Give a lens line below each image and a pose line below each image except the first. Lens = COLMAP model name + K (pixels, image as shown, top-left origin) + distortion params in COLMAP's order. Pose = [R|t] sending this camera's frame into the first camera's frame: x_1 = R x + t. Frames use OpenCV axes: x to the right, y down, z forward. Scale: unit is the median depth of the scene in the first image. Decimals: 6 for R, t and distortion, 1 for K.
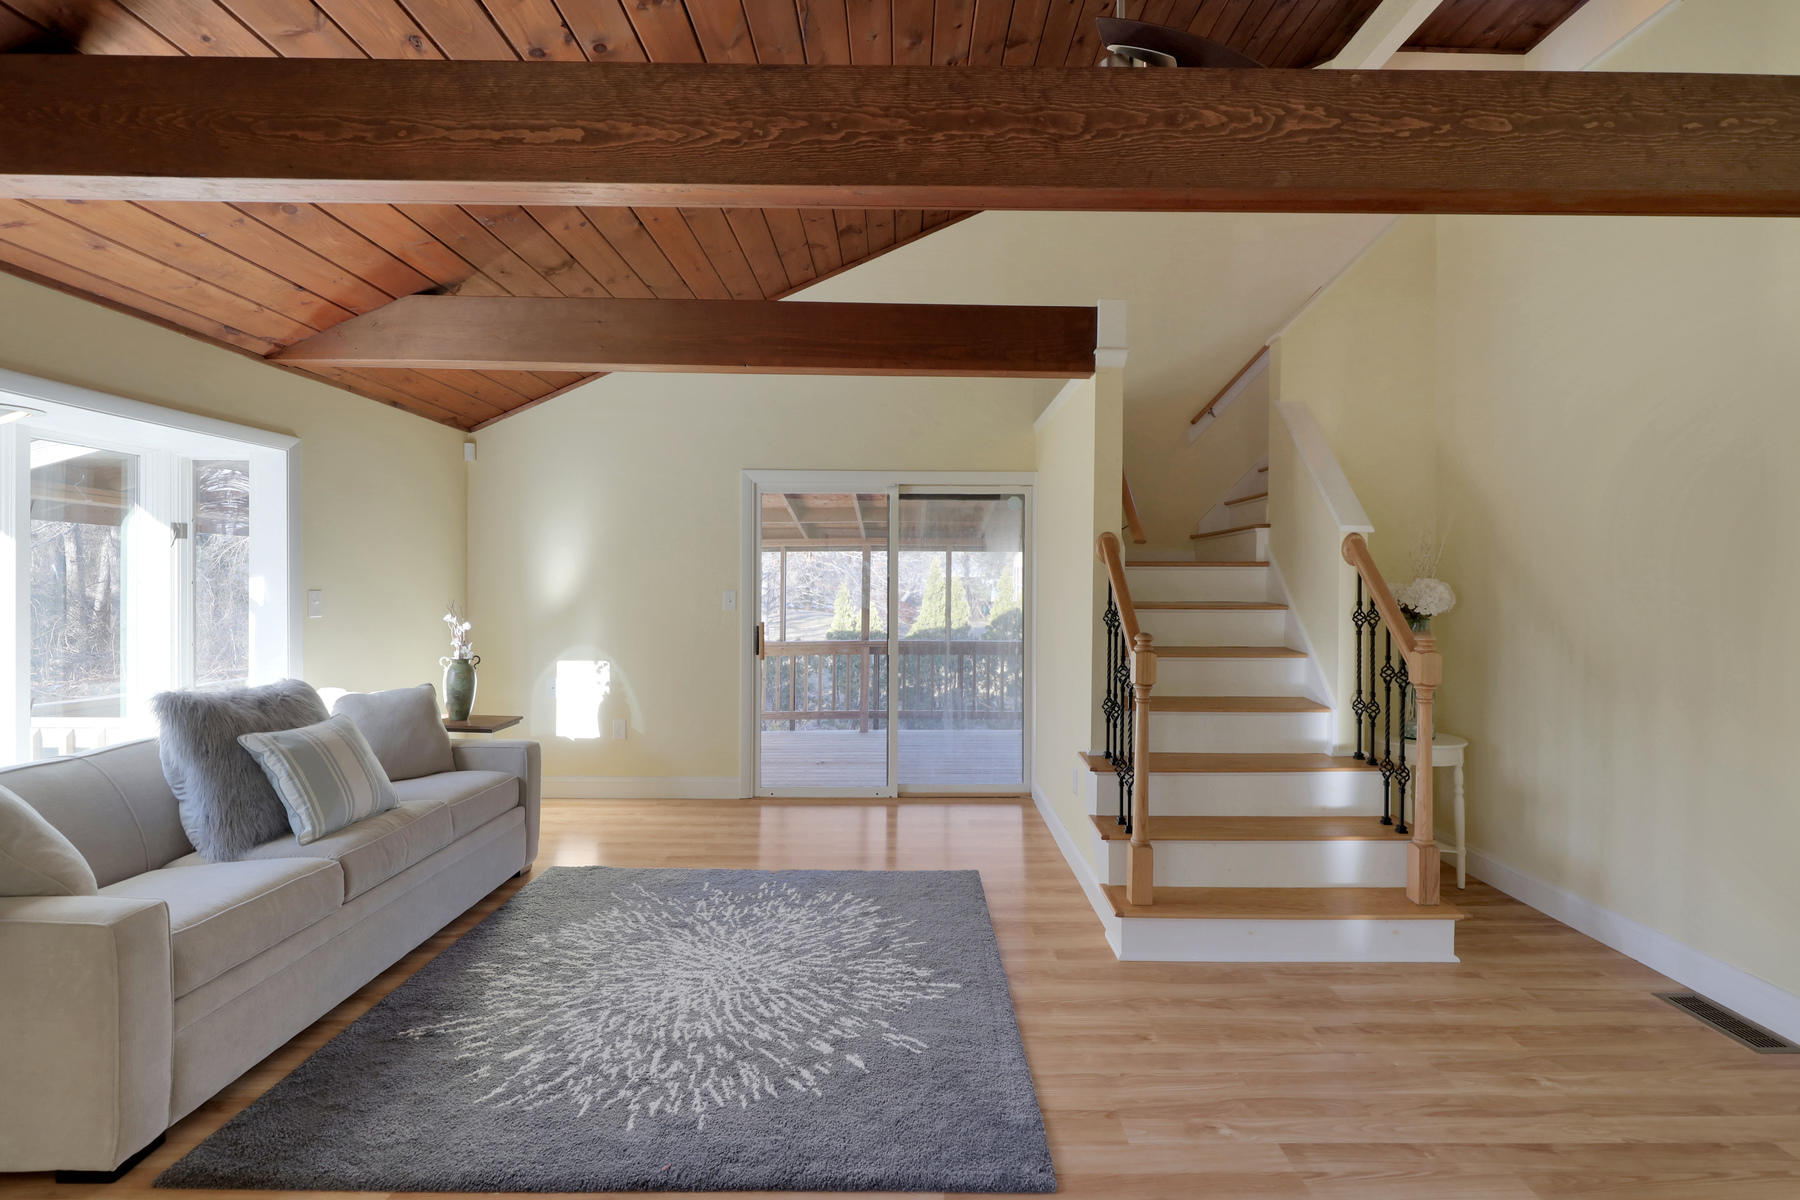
lens RADIAL K [[814.9, 0, 912.5], [0, 814.9, 589.9], [0, 0, 1]] dist [-0.004548, 0.000220]
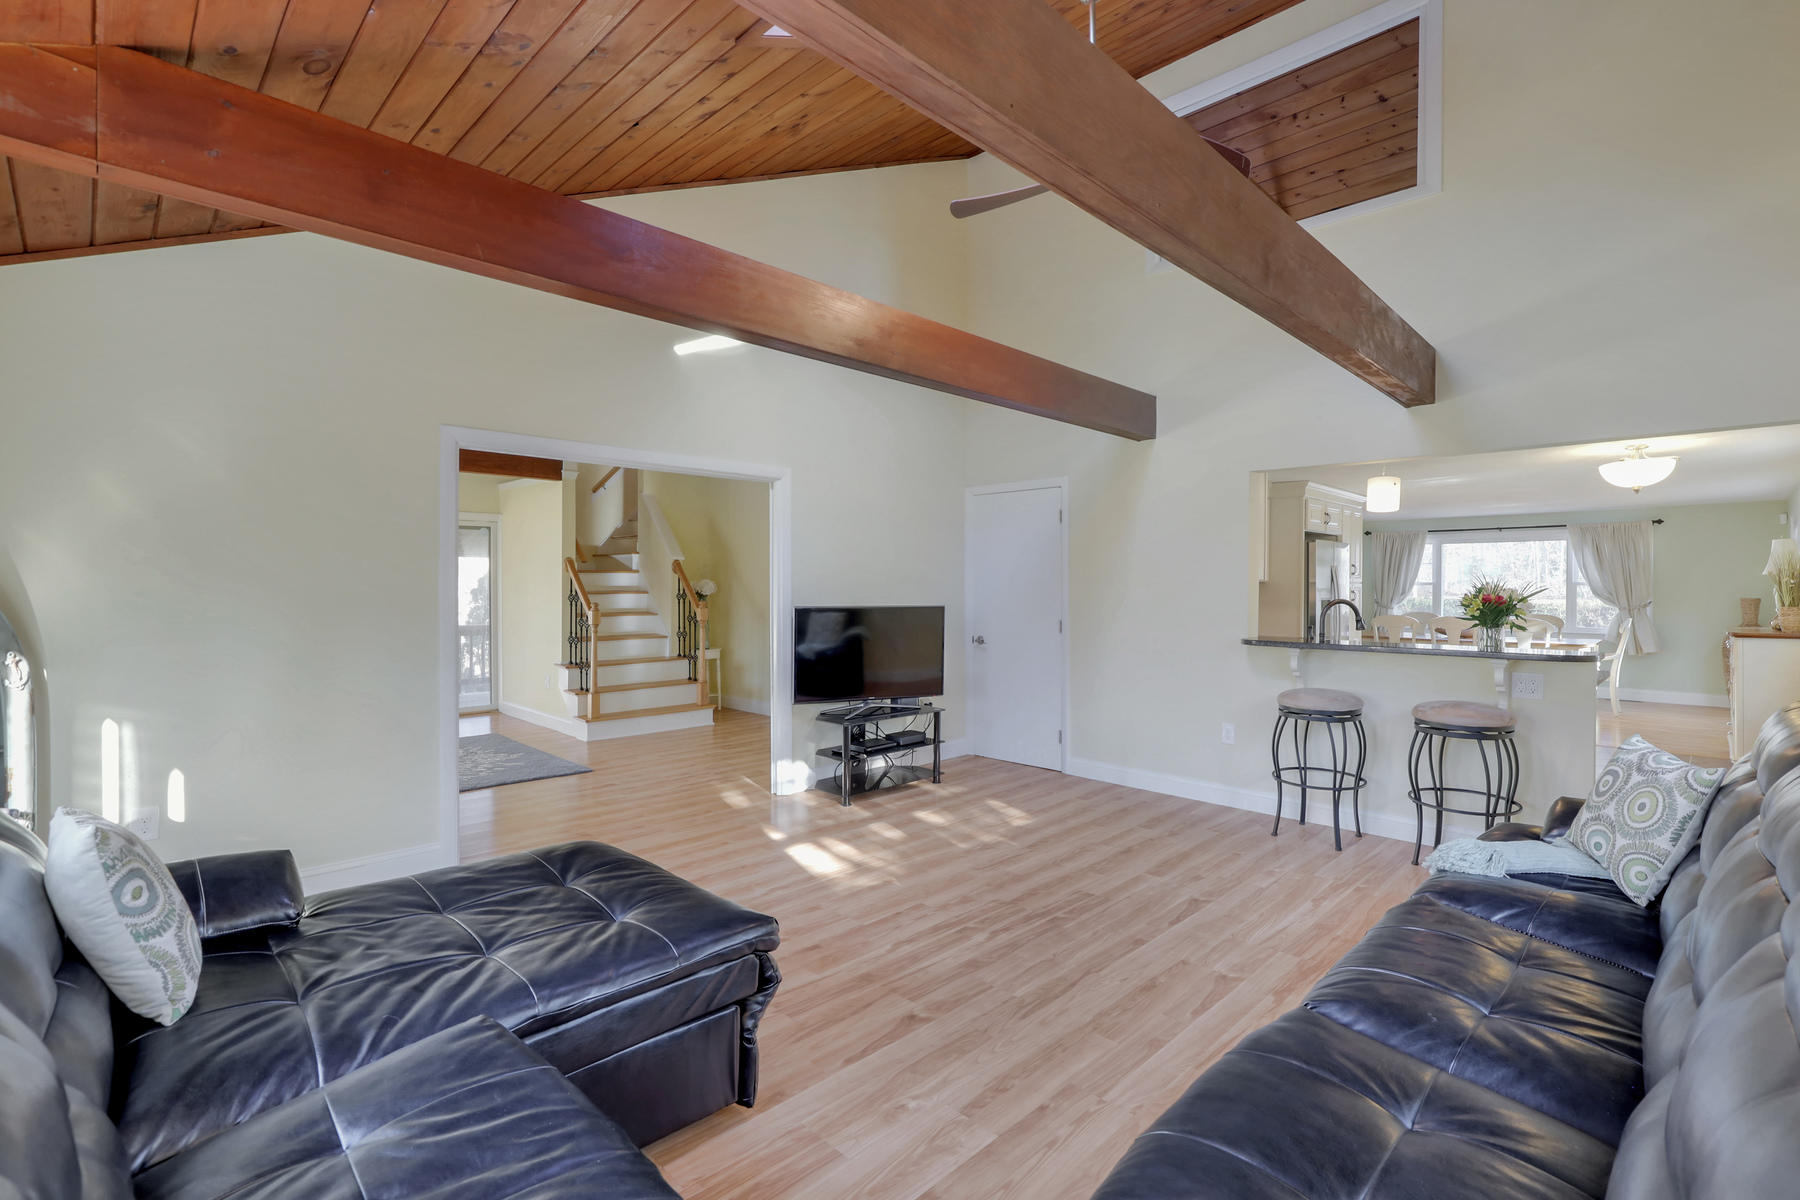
lens RADIAL K [[814.9, 0, 907.0], [0, 814.9, 592.0], [0, 0, 1]] dist [-0.004548, 0.000220]
pose [[0.717171, -0.006063, 0.696871, -0.699512], [0.004857, 0.999981, 0.003701, 0.017826], [-0.696880, 0.000730, 0.717187, -1.297108]]
